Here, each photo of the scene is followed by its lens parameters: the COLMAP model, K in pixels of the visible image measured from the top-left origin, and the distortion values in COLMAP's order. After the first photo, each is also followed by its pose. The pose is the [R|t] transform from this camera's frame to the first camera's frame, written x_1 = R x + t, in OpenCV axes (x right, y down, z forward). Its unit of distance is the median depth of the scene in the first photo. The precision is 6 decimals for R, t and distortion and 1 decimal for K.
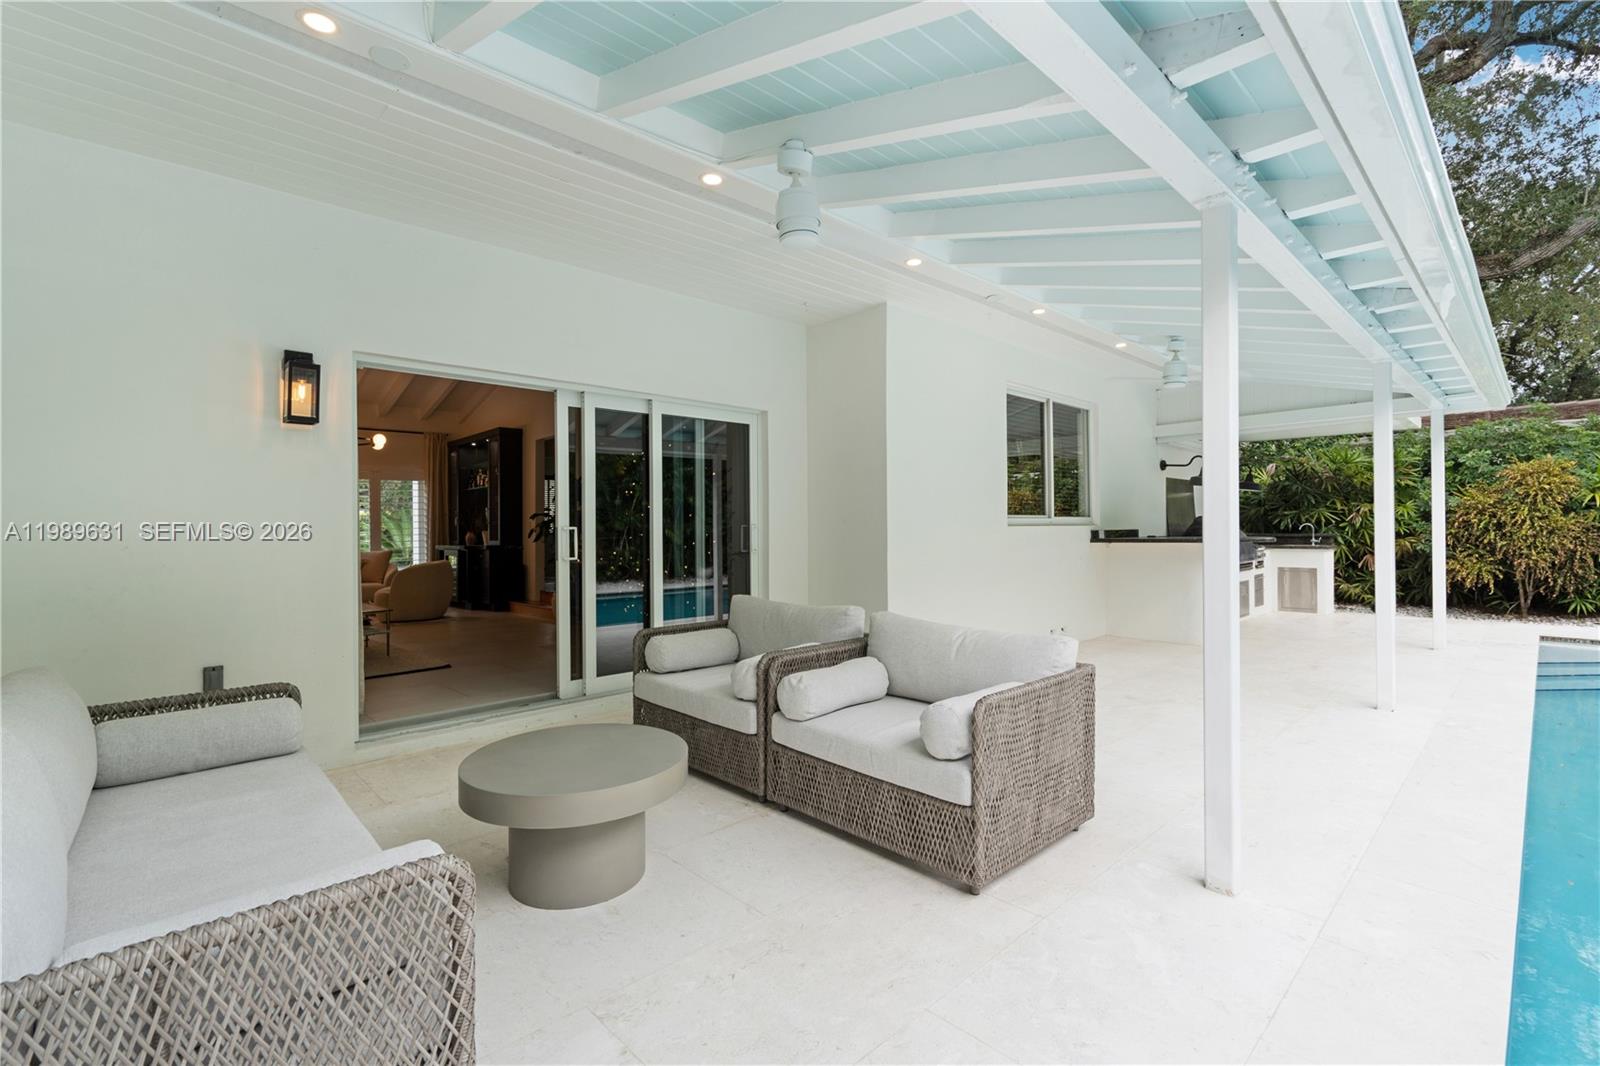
lens RADIAL K [[713.4, 0, 800.3], [0, 713.4, 528.5], [0, 0, 1]] dist [0.002088, 0.000531]
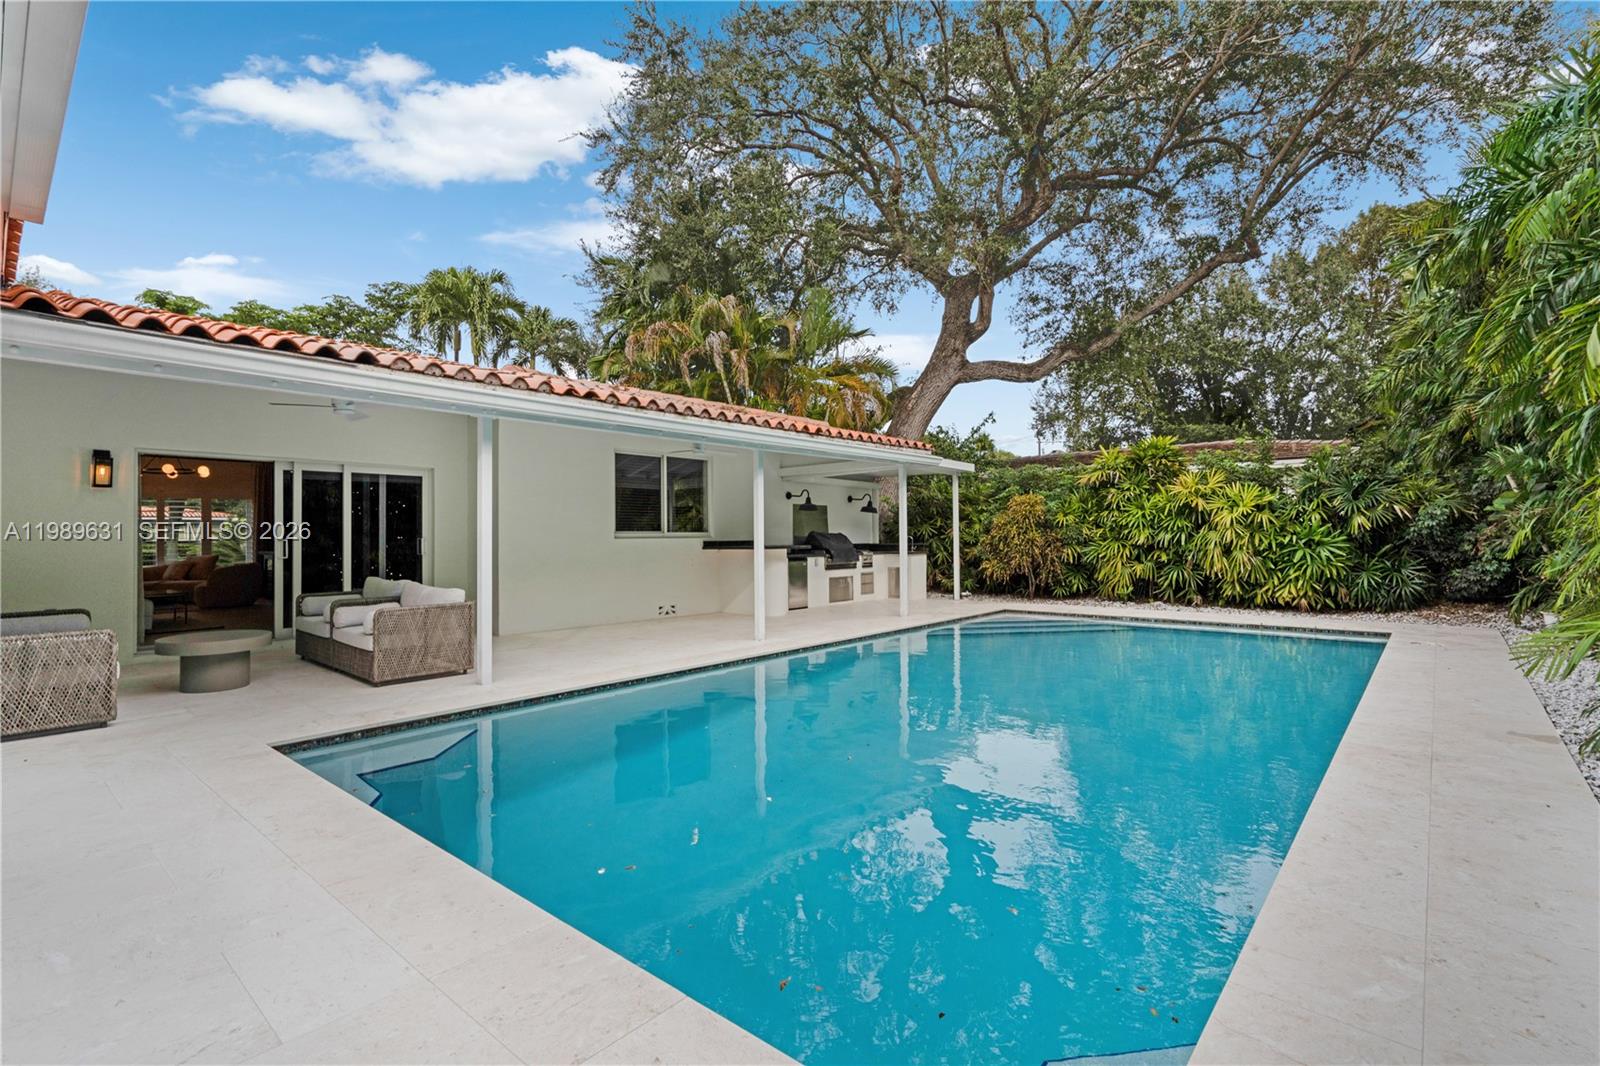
lens RADIAL K [[713.4, 0, 801.2], [0, 713.4, 535.7], [0, 0, 1]] dist [0.002088, 0.000531]
pose [[0.994587, 0.002108, 0.103885, 0.744098], [-0.002106, 0.999998, -0.000133, -0.014727], [-0.103885, -0.000087, 0.994589, -0.850593]]
